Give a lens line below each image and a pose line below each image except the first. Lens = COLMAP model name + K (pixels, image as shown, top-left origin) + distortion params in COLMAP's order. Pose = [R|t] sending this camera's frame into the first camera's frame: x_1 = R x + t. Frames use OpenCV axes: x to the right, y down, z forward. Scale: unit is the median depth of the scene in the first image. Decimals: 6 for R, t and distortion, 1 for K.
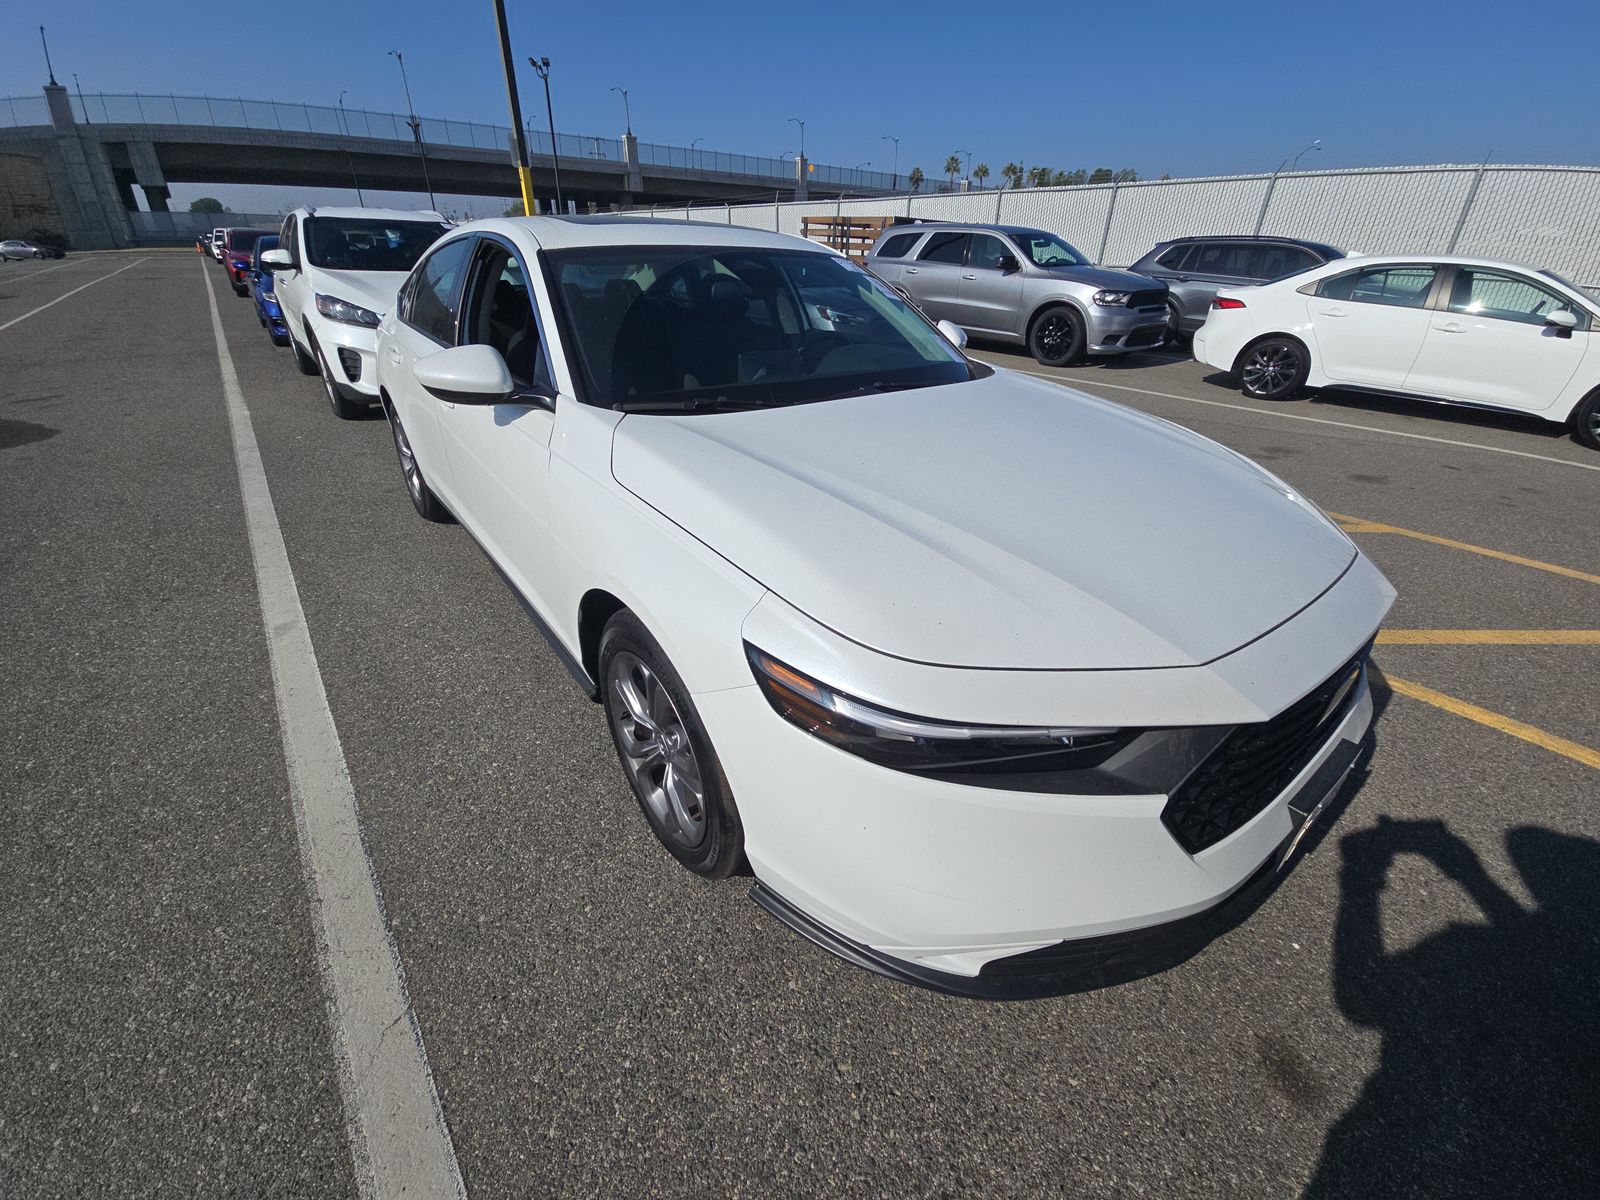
lens RADIAL K [[655.6, 0, 804.7], [0, 655.6, 599.5], [0, 0, 1]] dist [0.015651, -0.010744]
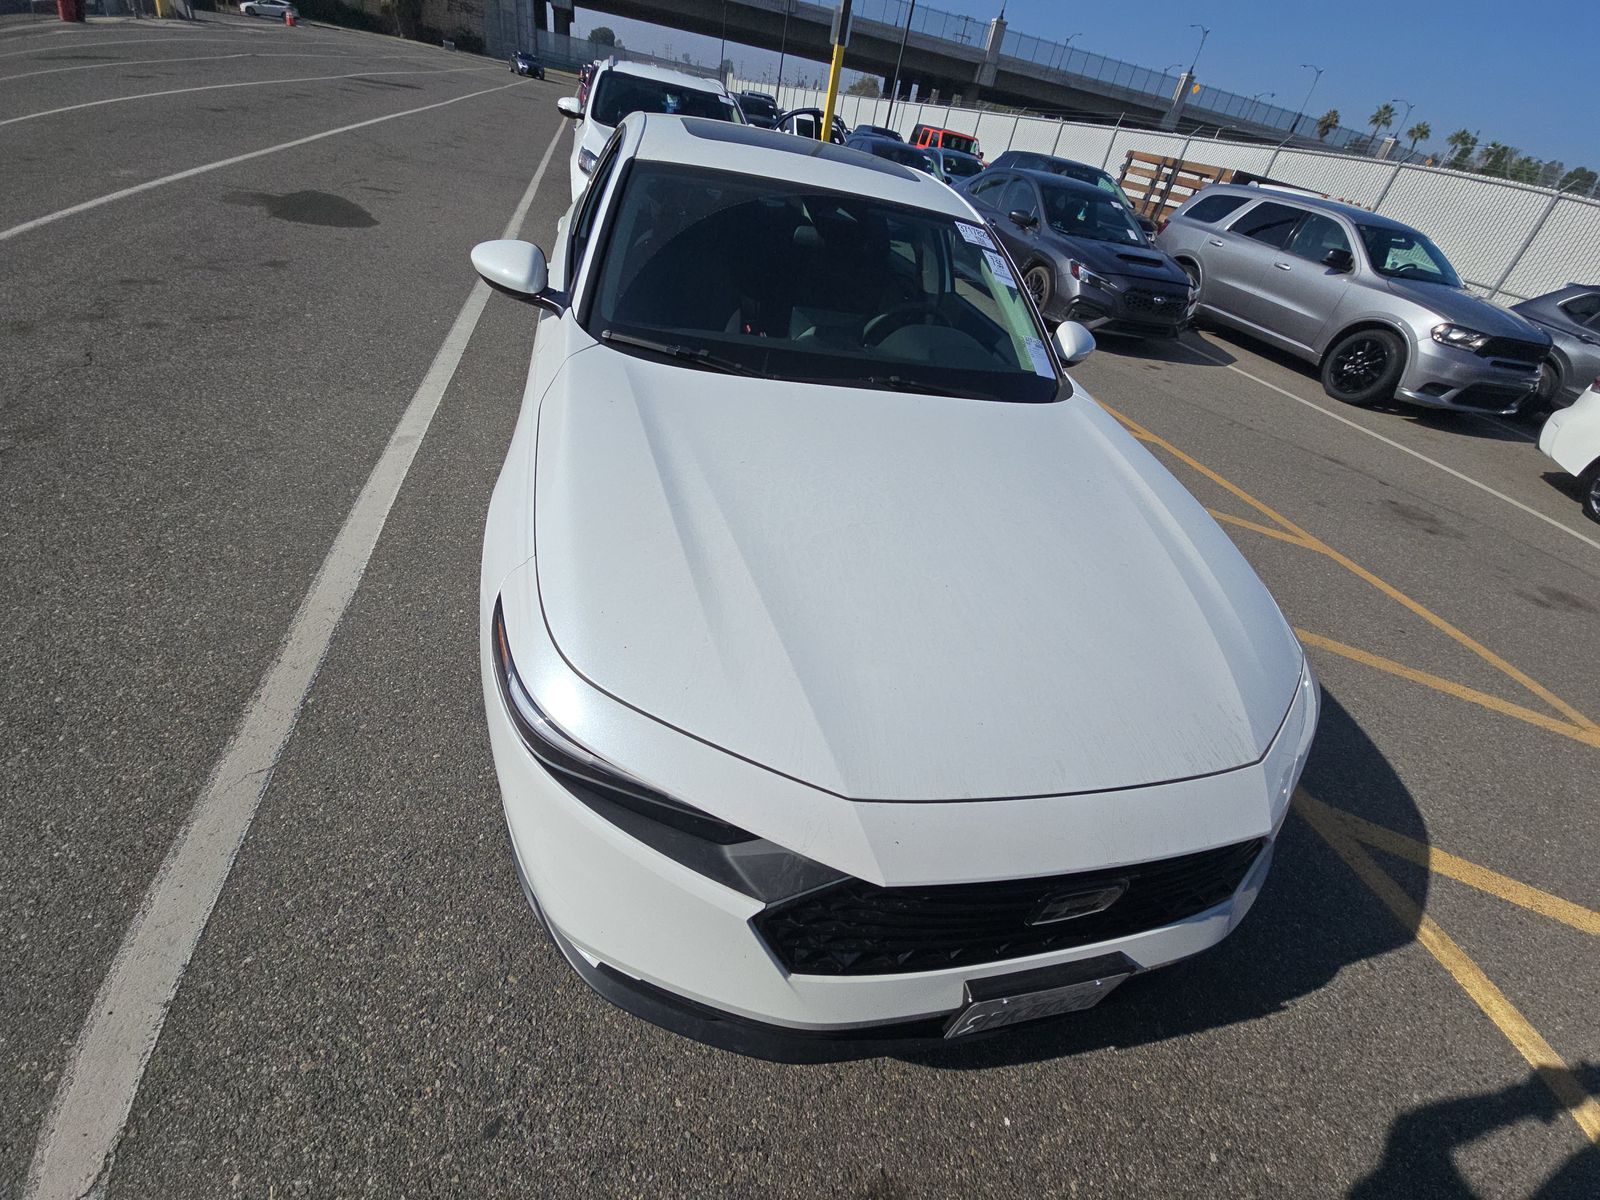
lens RADIAL K [[655.6, 0, 795.0], [0, 655.6, 600.3], [0, 0, 1]] dist [0.015651, -0.010744]
pose [[0.897367, 0.360146, -0.255004, 0.344553], [-0.330095, 0.931344, 0.153737, -0.138860], [0.292864, -0.053783, 0.954640, 0.067563]]
